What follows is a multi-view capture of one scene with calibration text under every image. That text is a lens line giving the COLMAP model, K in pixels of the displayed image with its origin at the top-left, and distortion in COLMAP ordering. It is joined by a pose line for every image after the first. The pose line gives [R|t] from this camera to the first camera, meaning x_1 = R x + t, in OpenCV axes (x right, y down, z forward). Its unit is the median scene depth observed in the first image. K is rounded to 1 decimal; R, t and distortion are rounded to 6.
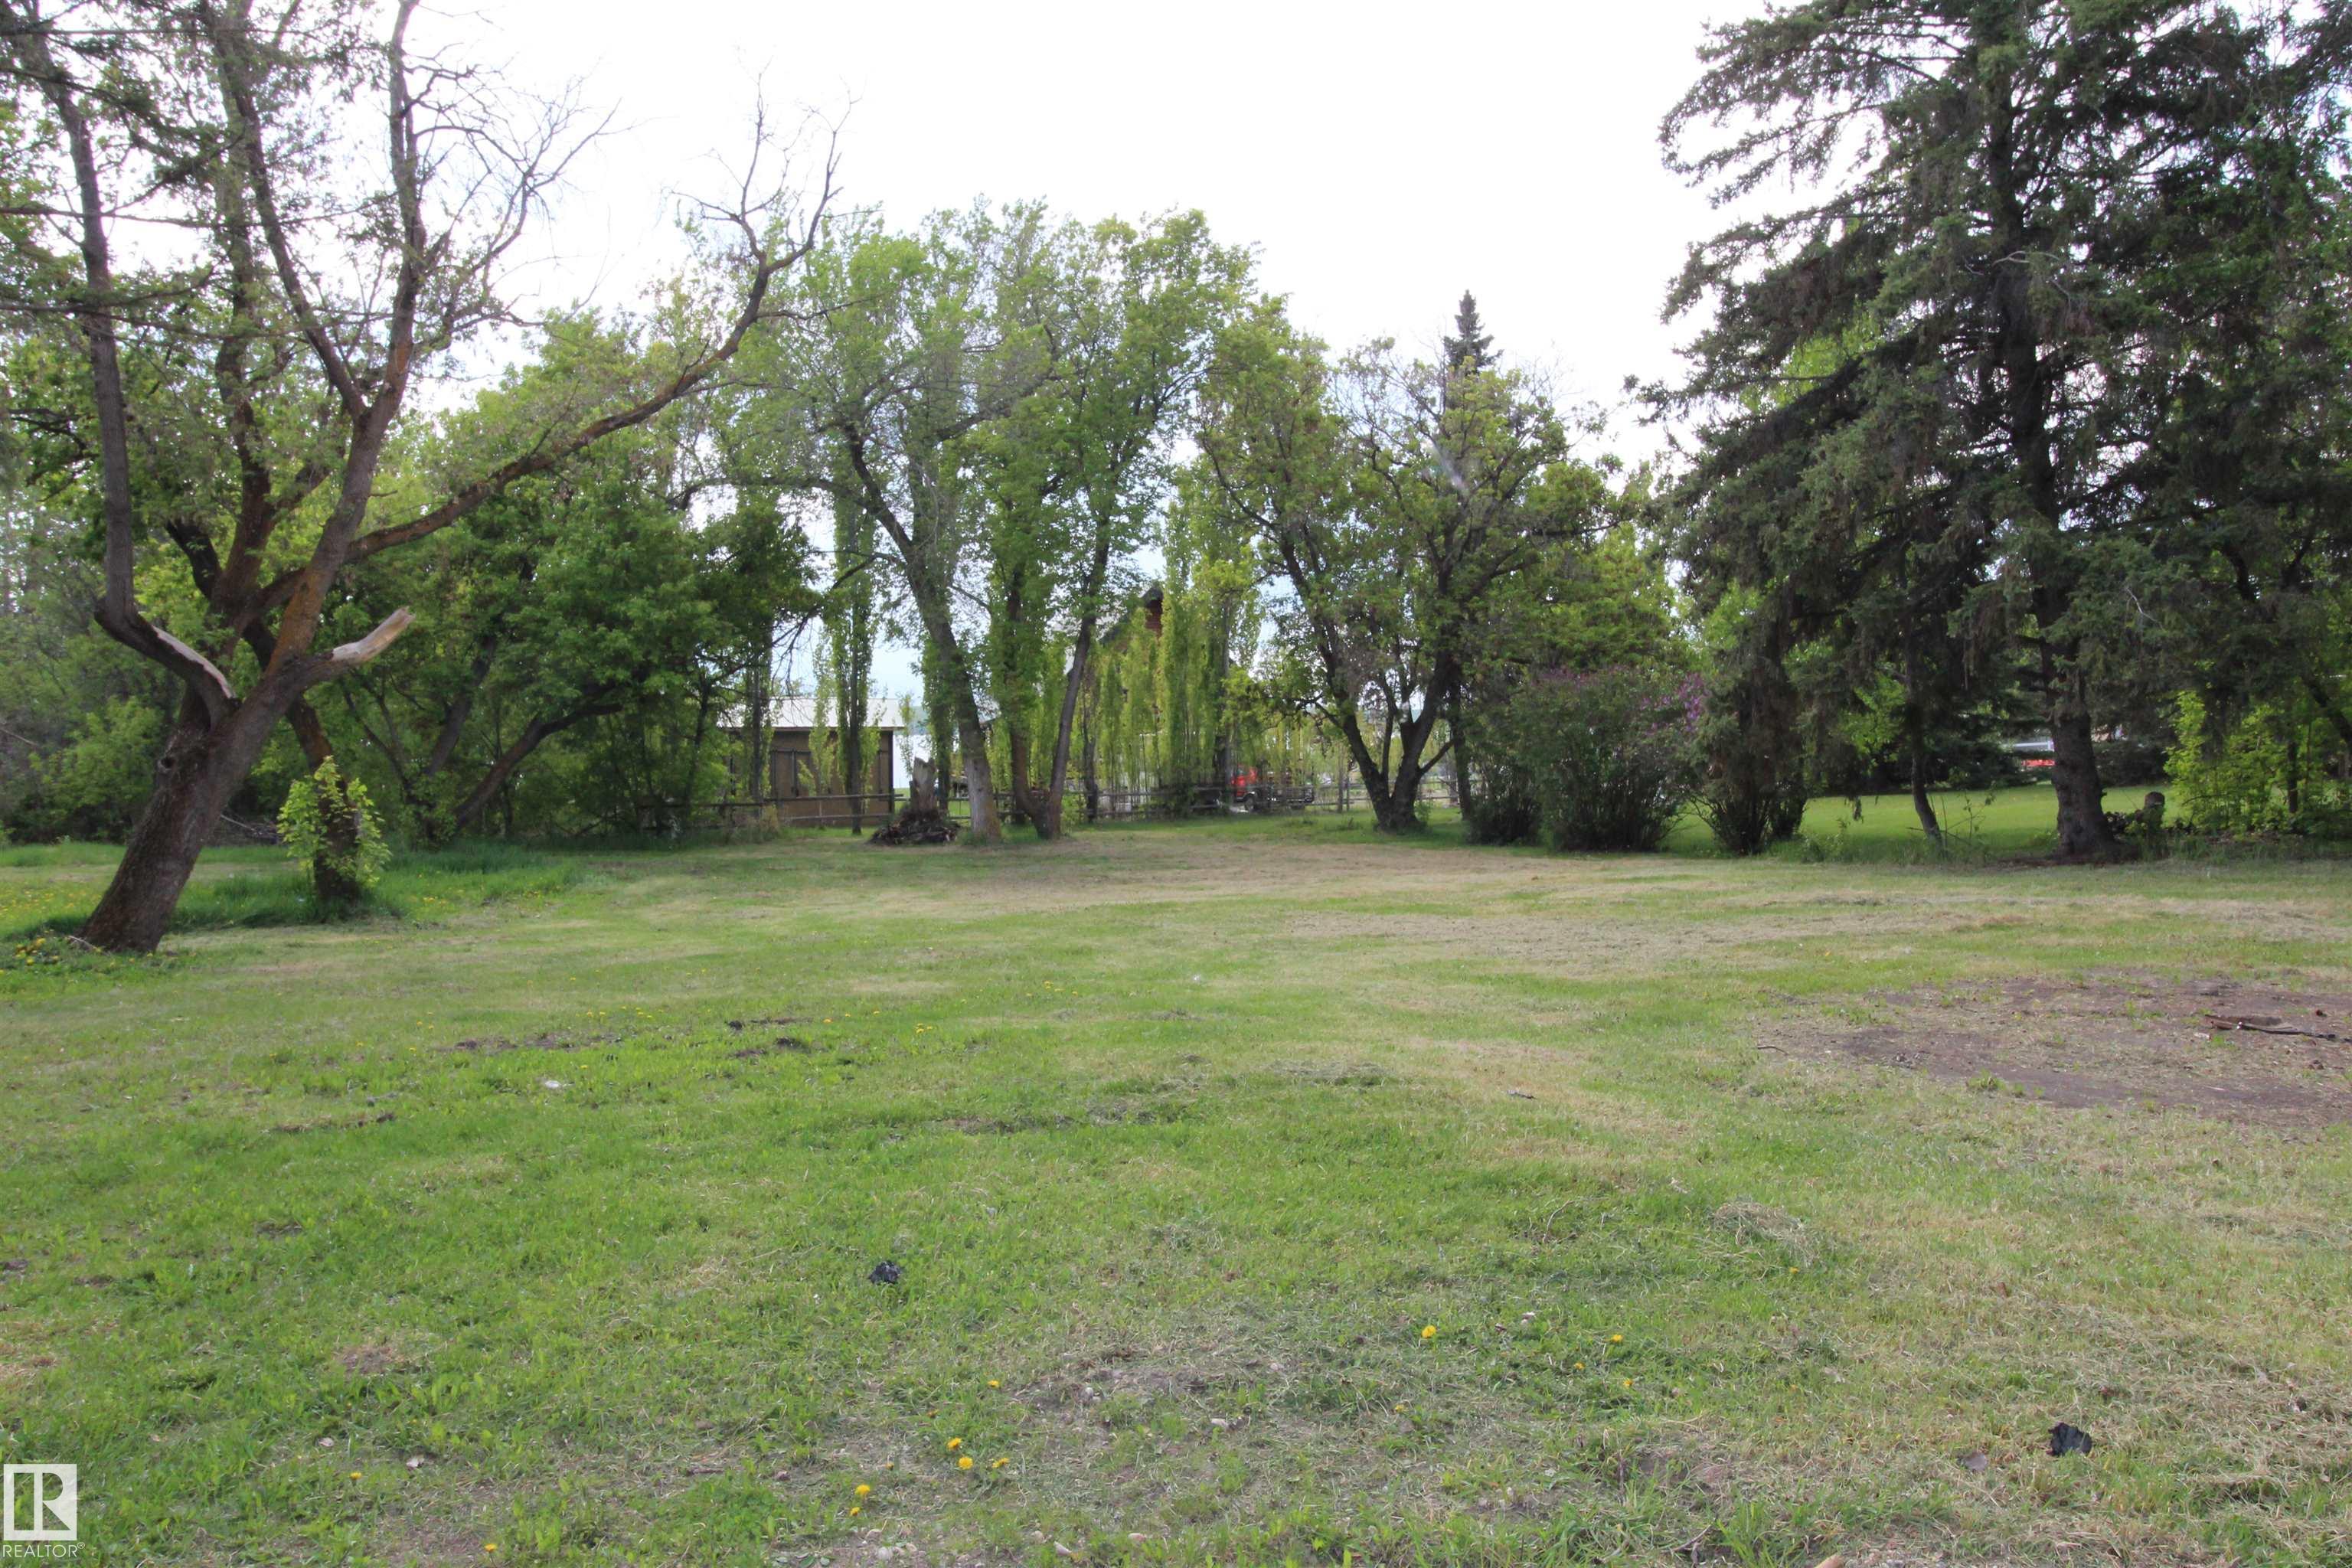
lens RADIAL K [[1835.6, 0, 1171.4], [0, 1835.6, 738.1], [0, 0, 1]] dist [0.006231, 0.004828]
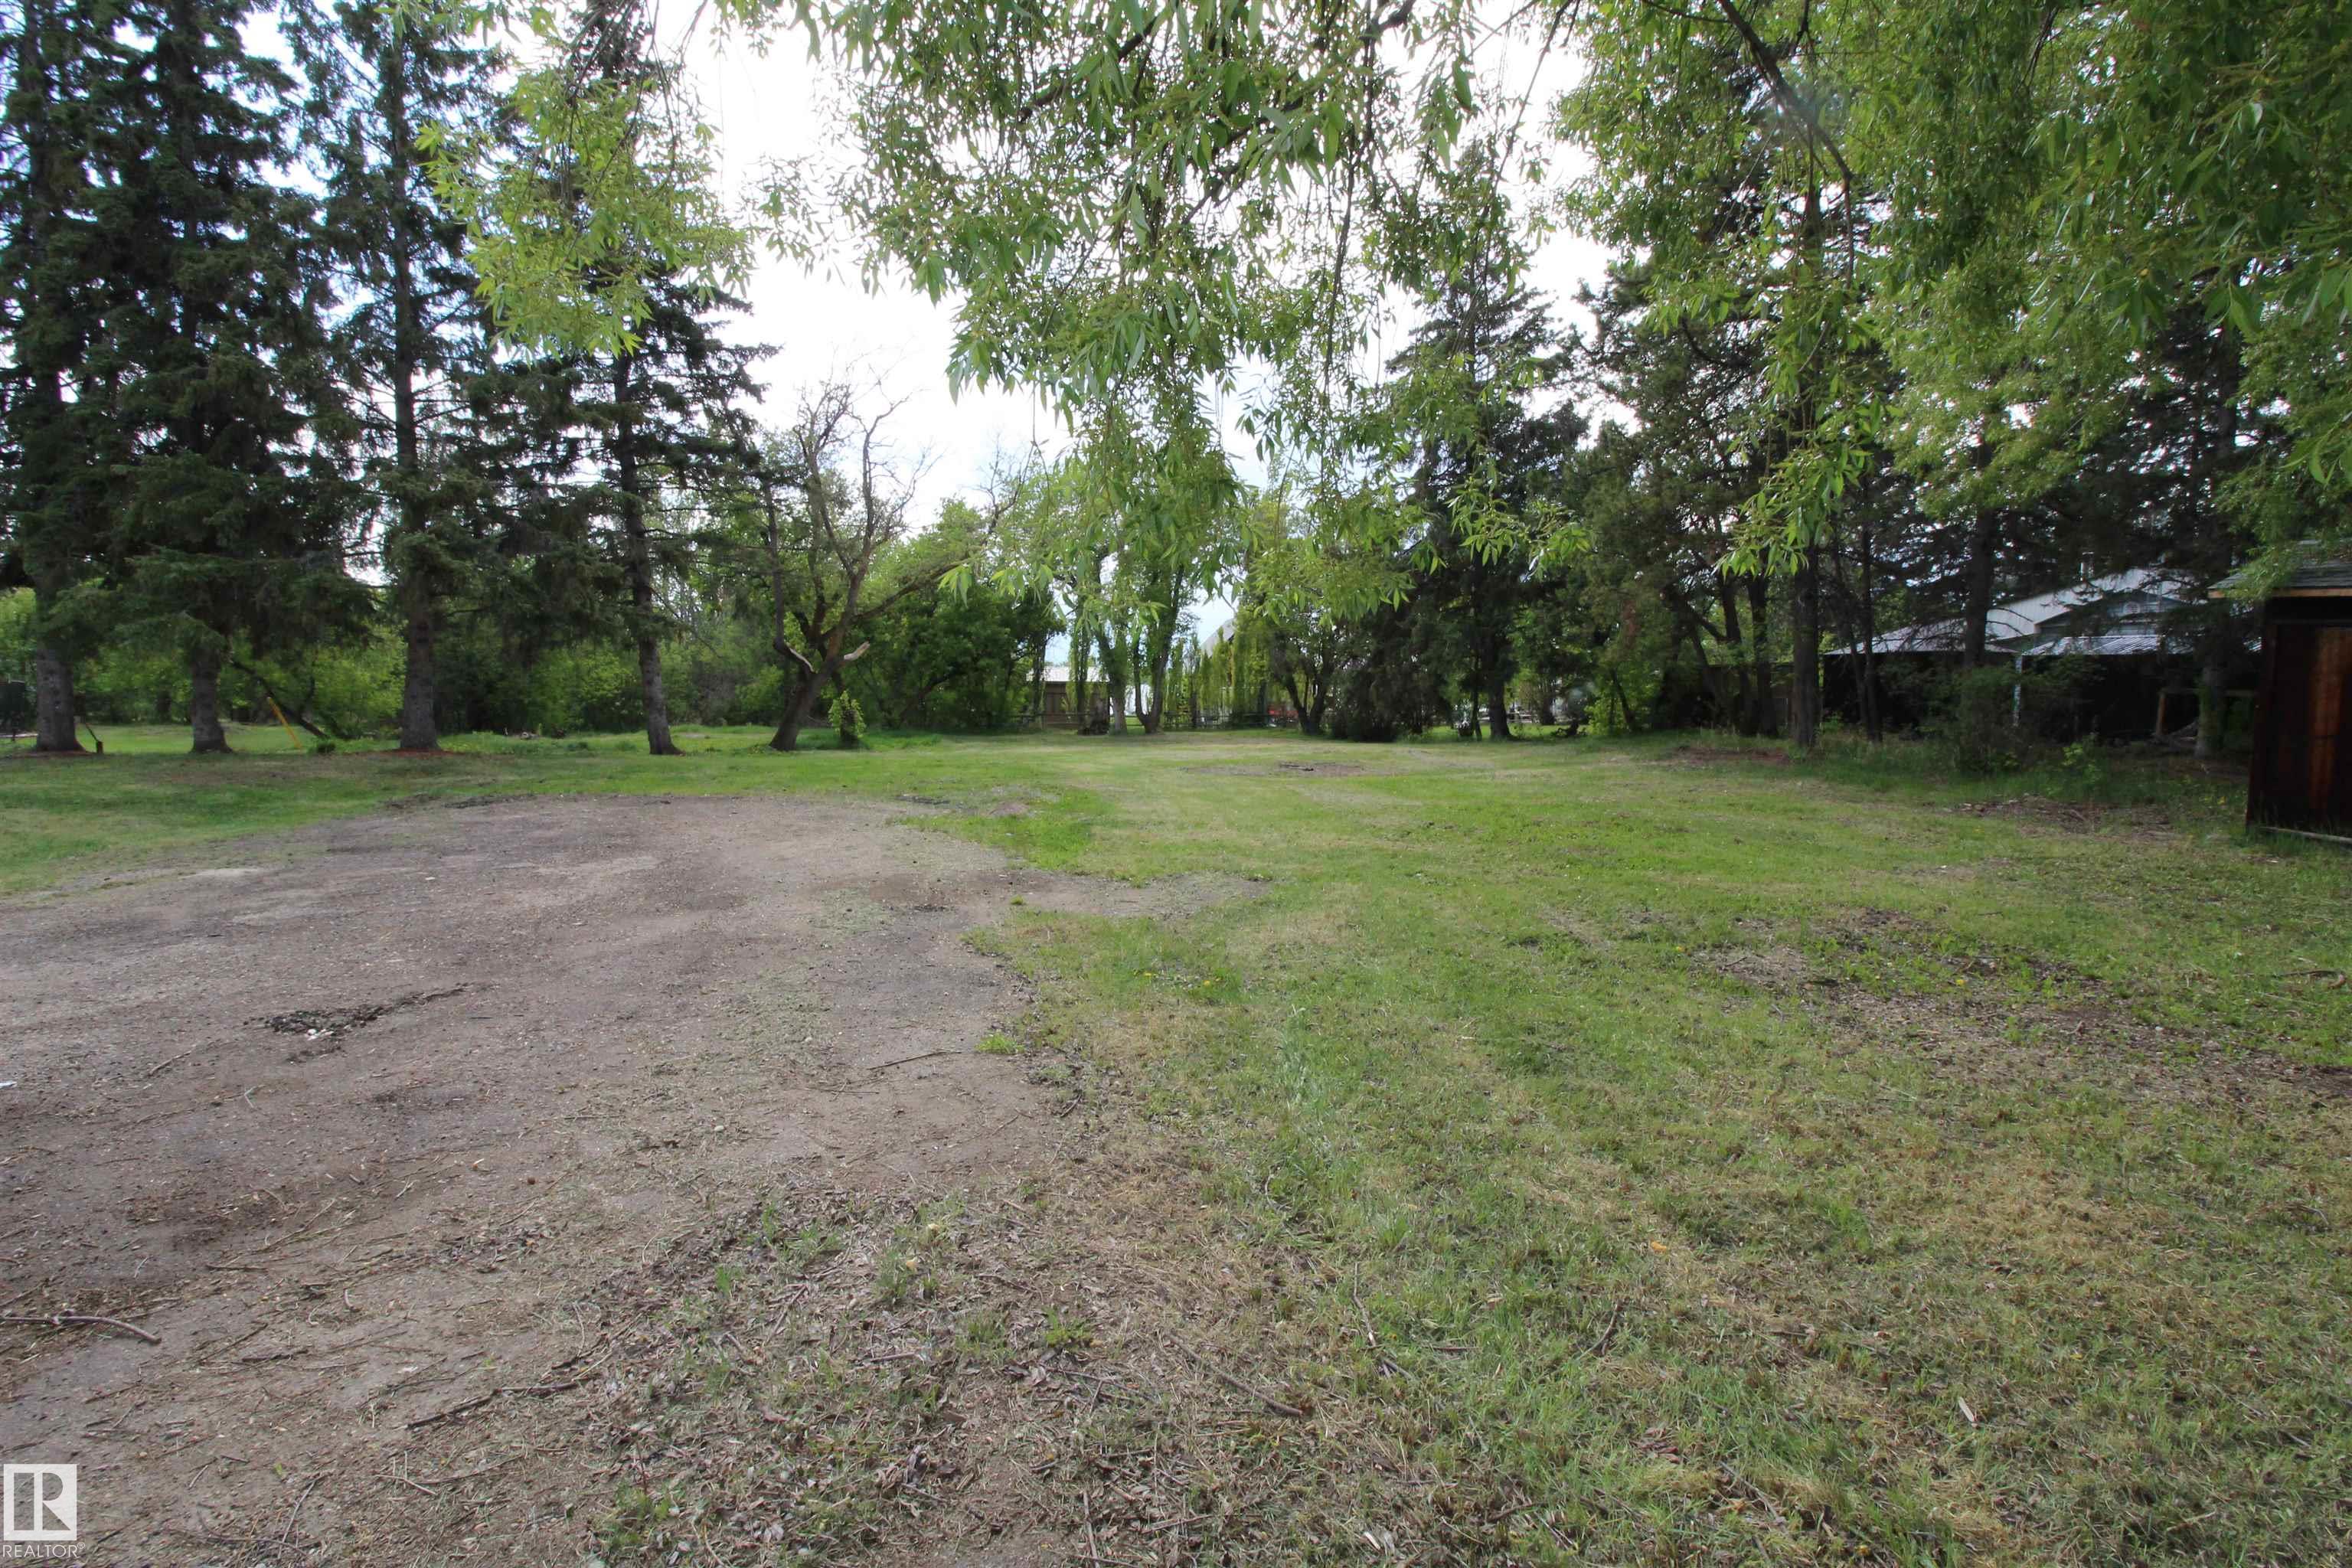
lens RADIAL K [[1118.0, 0, 1172.0], [0, 1118.0, 759.5], [0, 0, 1]] dist [0.001095, -0.015952]
pose [[0.986847, 0.026825, -0.159414, 0.219641], [-0.016627, 0.997749, 0.064969, -0.003580], [0.160798, -0.061464, 0.985072, -0.432659]]
